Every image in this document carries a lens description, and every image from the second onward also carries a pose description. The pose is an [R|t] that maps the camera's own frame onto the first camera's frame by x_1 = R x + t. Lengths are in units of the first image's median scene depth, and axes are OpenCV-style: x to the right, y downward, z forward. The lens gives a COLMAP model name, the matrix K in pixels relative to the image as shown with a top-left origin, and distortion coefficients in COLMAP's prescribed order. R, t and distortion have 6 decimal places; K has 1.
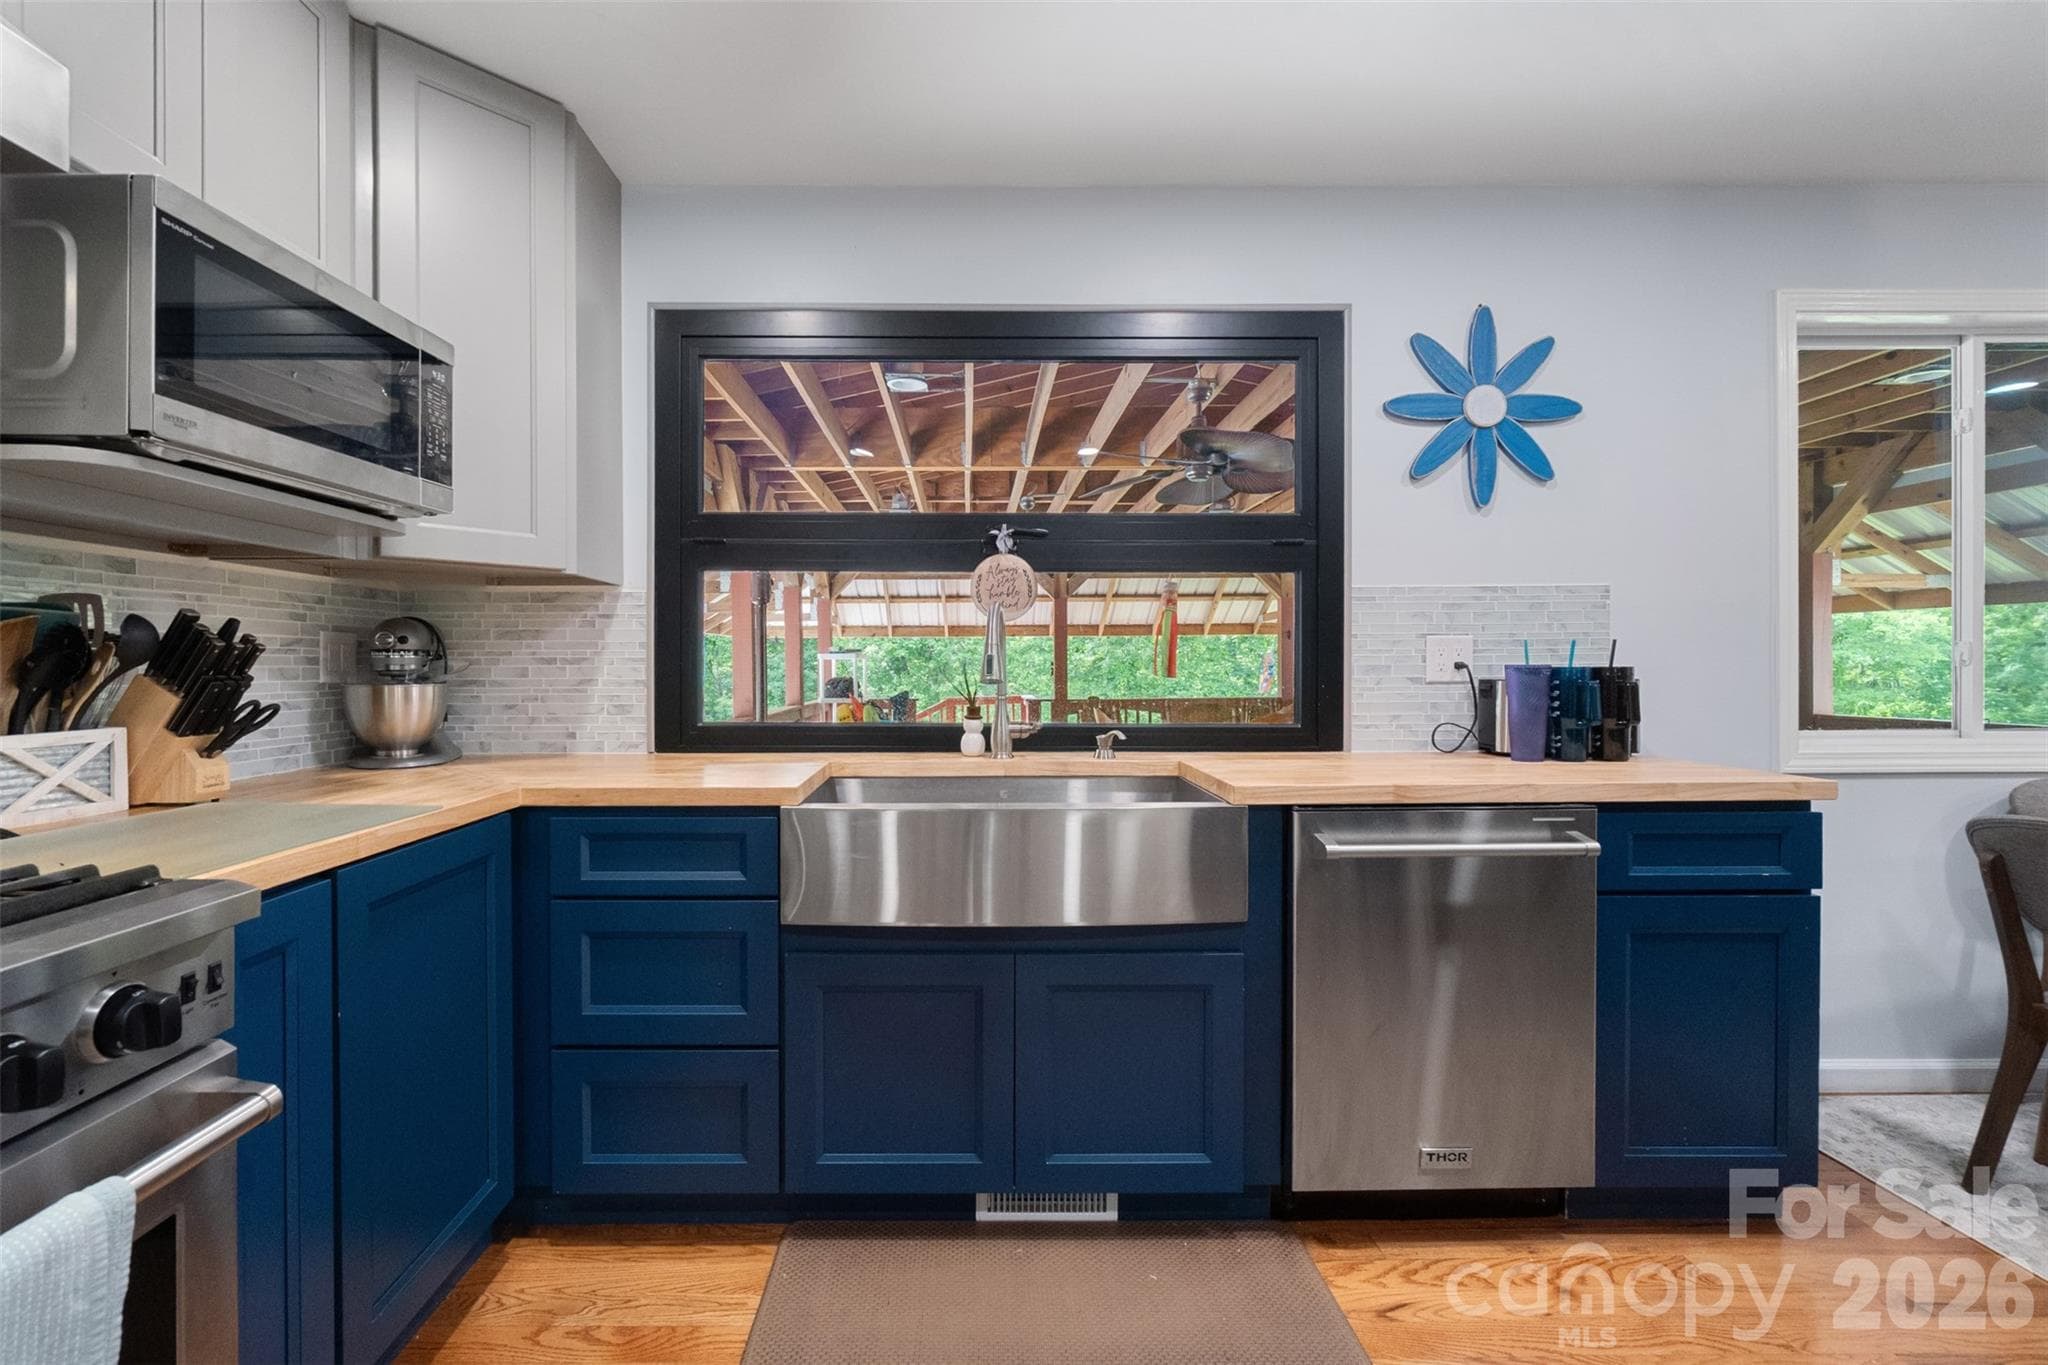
lens RADIAL K [[892.0, 0, 982.6], [0, 892.0, 676.7], [0, 0, 1]] dist [-0.002650, 0.001618]
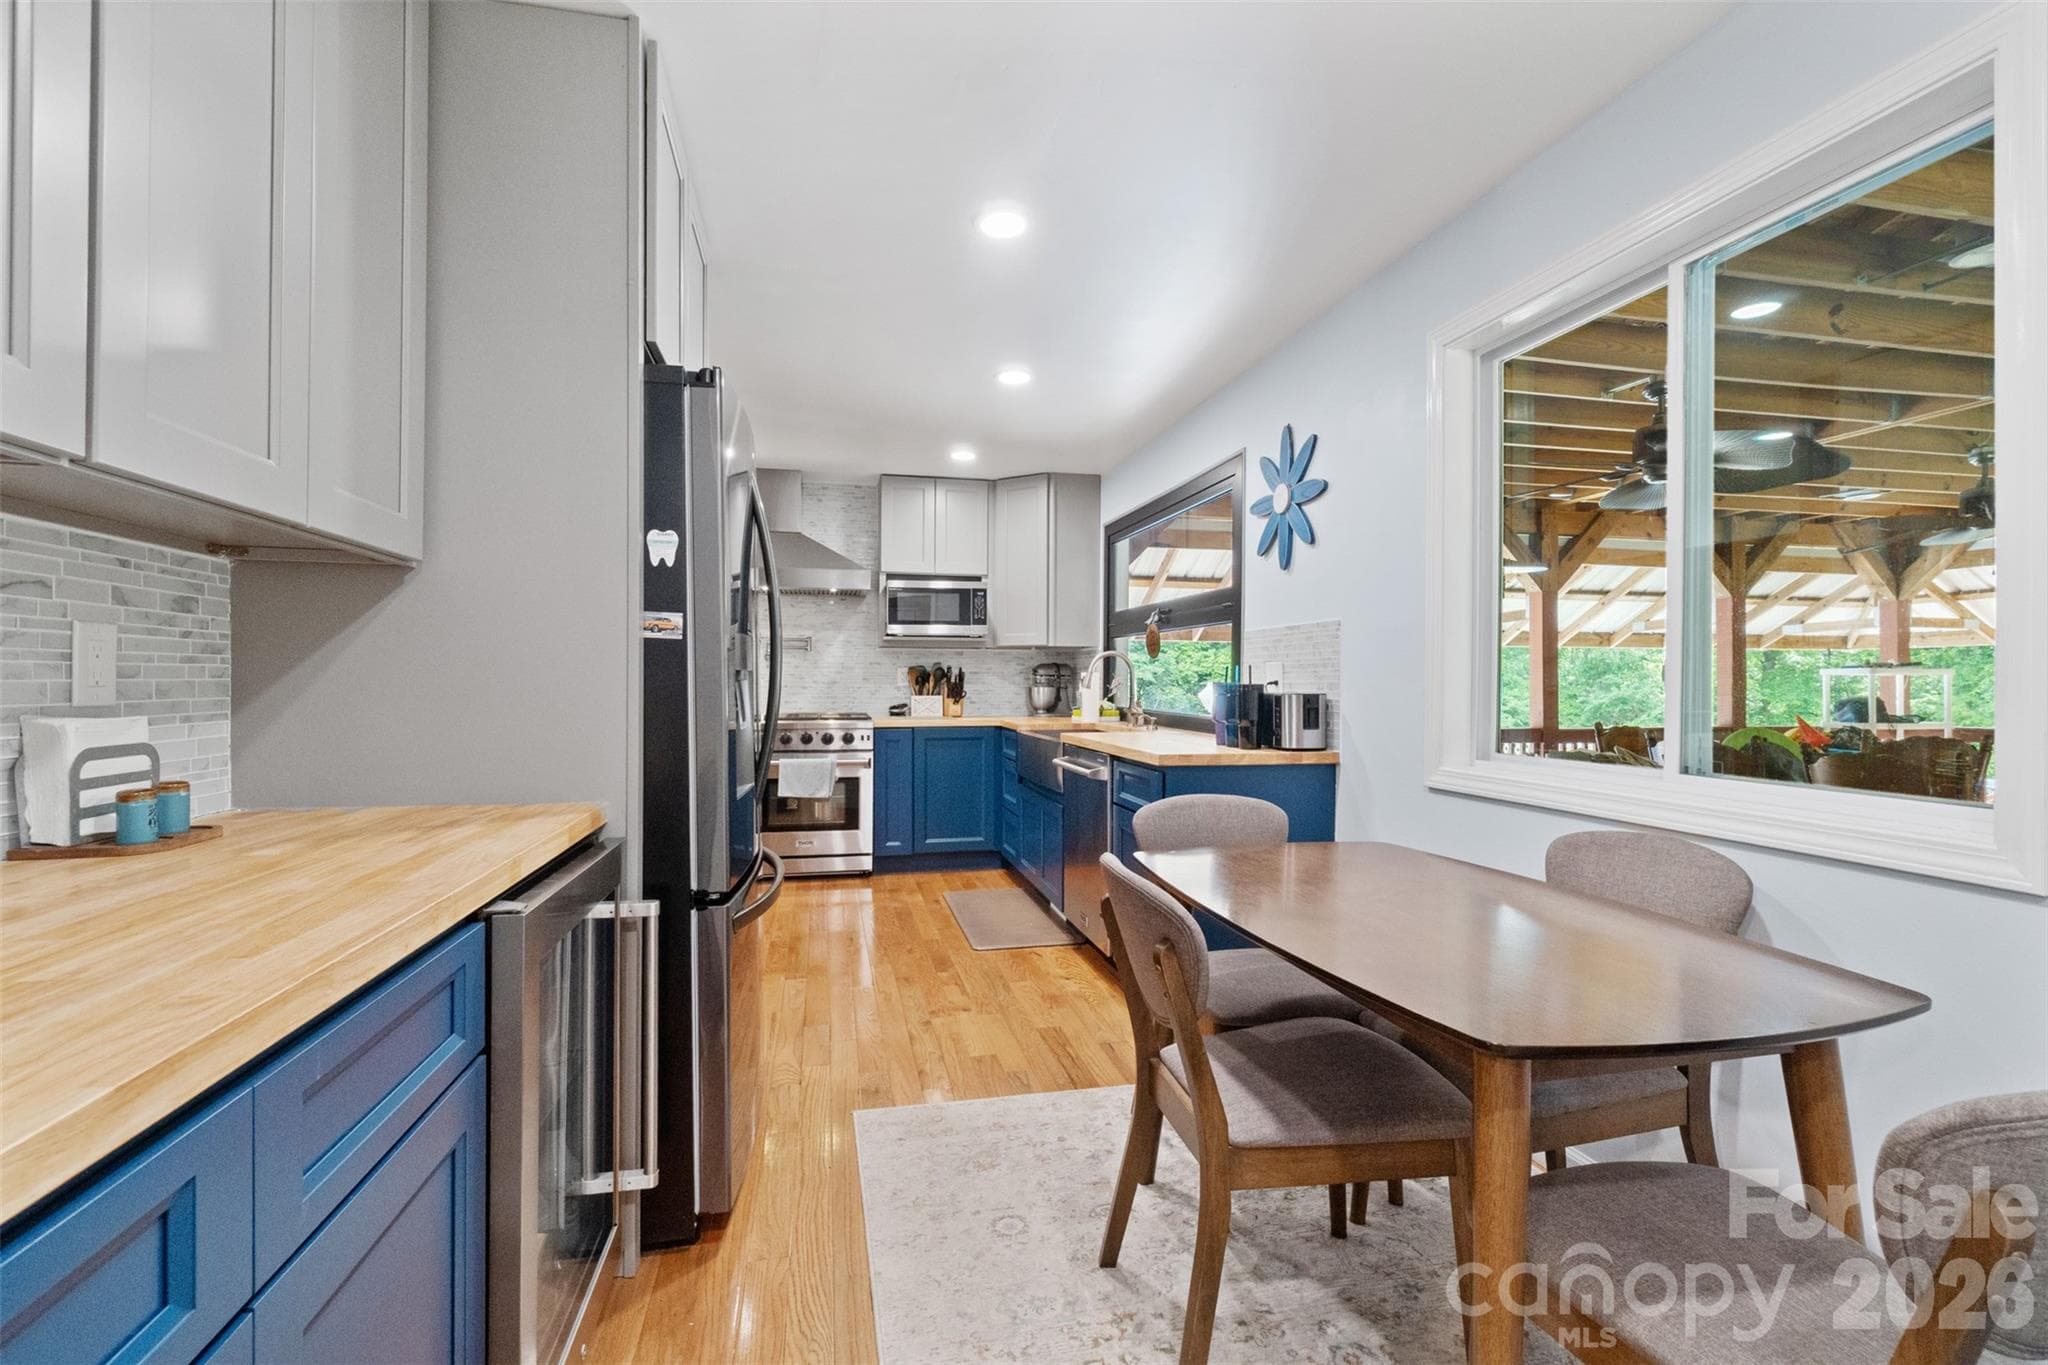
lens RADIAL K [[892.0, 0, 1011.5], [0, 892.0, 688.6], [0, 0, 1]] dist [-0.002650, 0.001618]
pose [[0.209744, 0.013690, -0.977660, 2.583148], [-0.014539, 0.999835, 0.010881, -0.018636], [0.977648, 0.011932, 0.209908, 0.400880]]
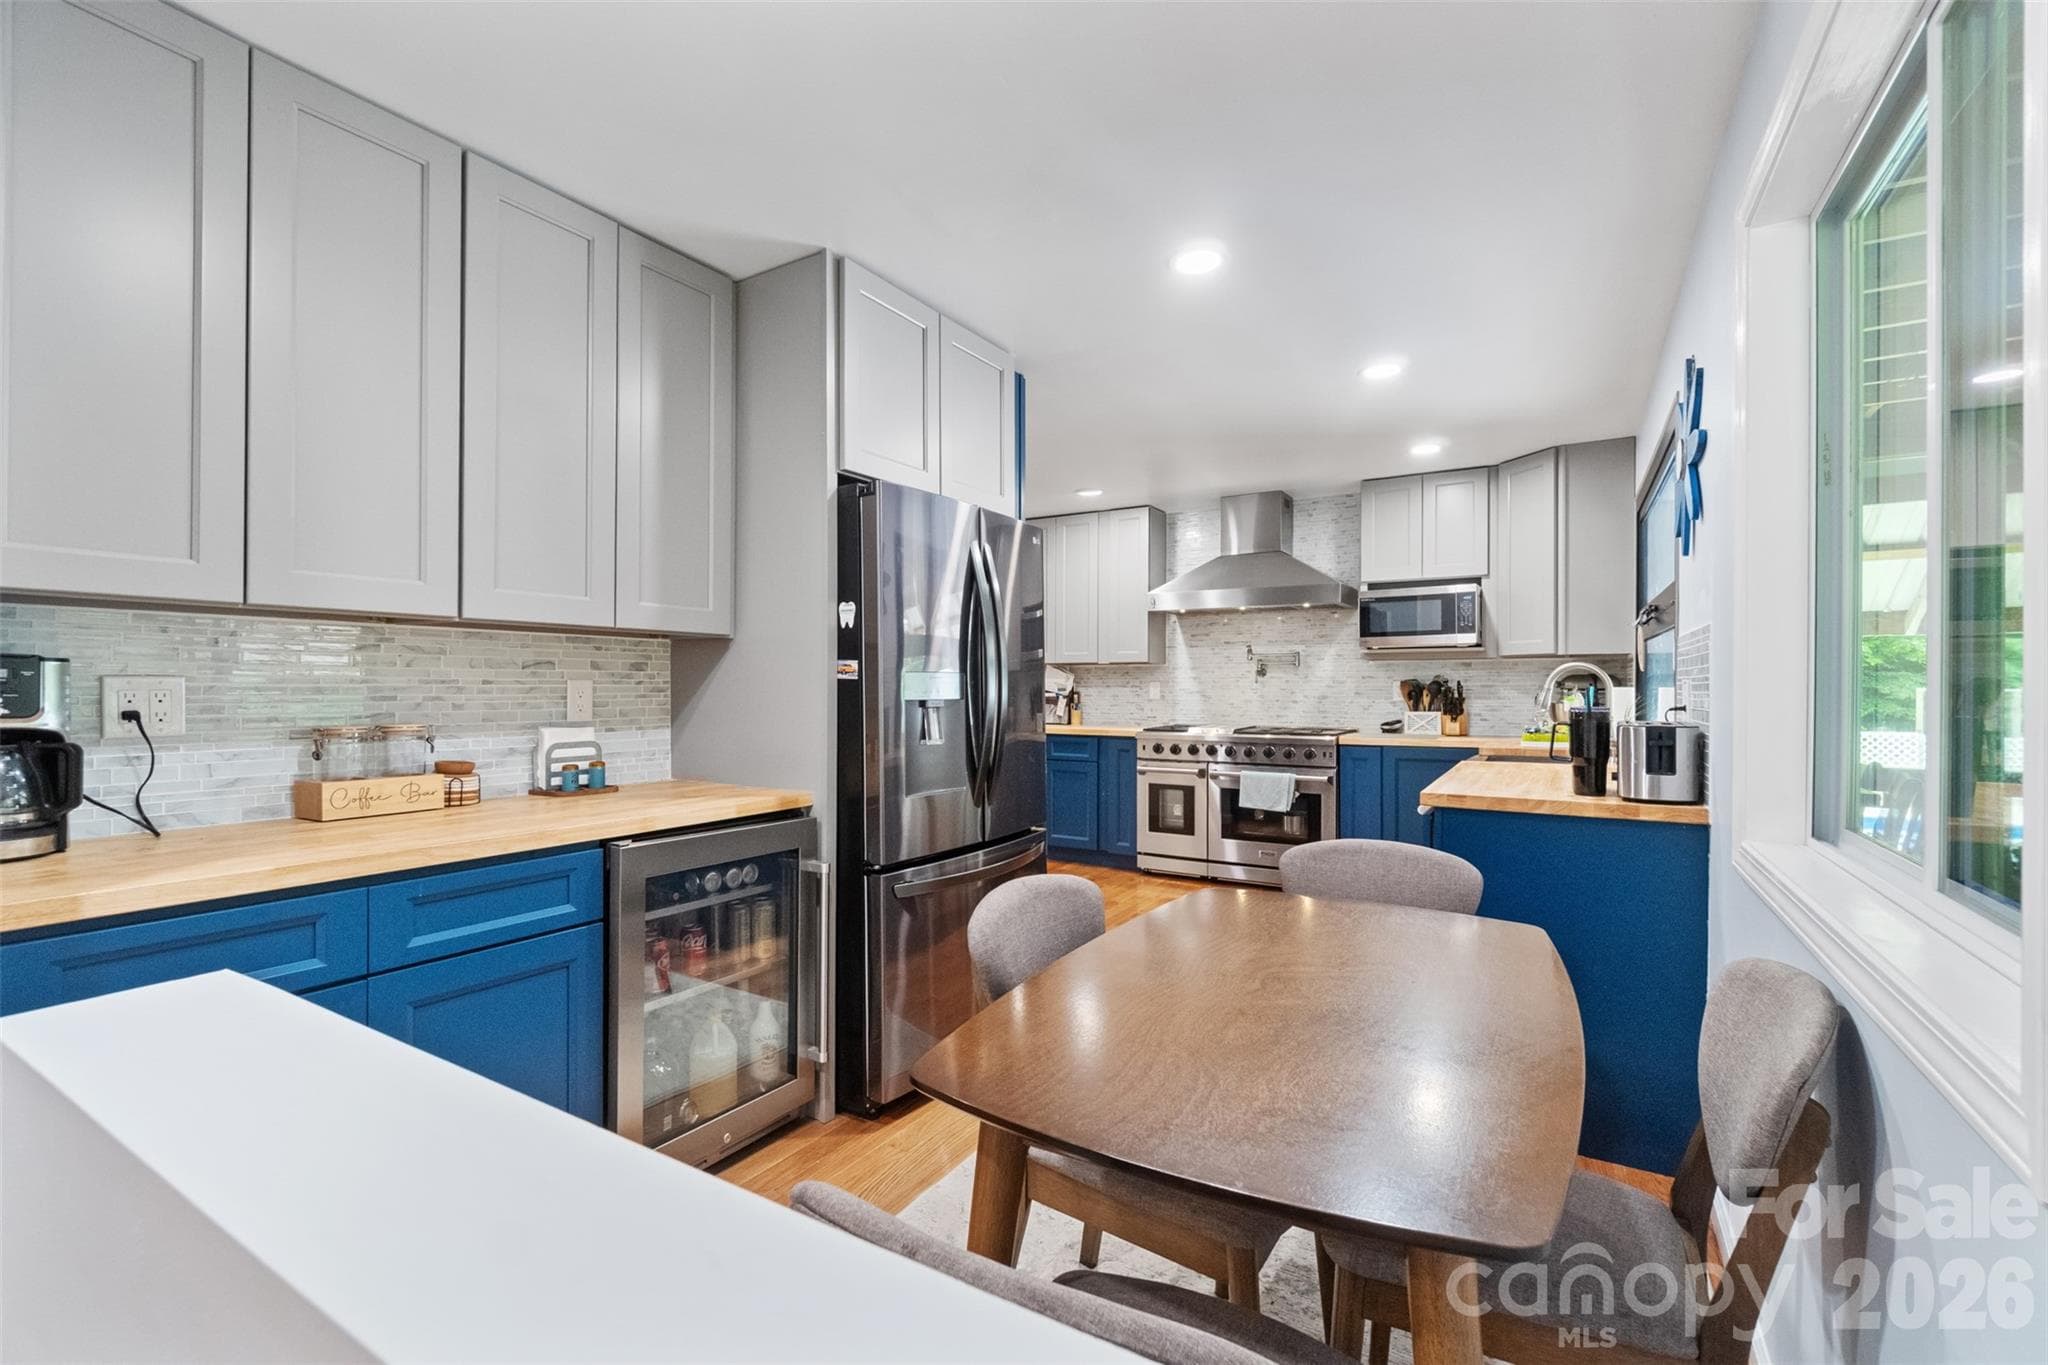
lens RADIAL K [[892.0, 0, 1017.4], [0, 892.0, 687.0], [0, 0, 1]] dist [-0.002650, 0.001618]
pose [[-0.518245, 0.006553, -0.855207, 2.589451], [-0.005665, 0.999922, 0.011096, -0.063839], [0.855213, 0.010595, -0.518168, 1.207363]]
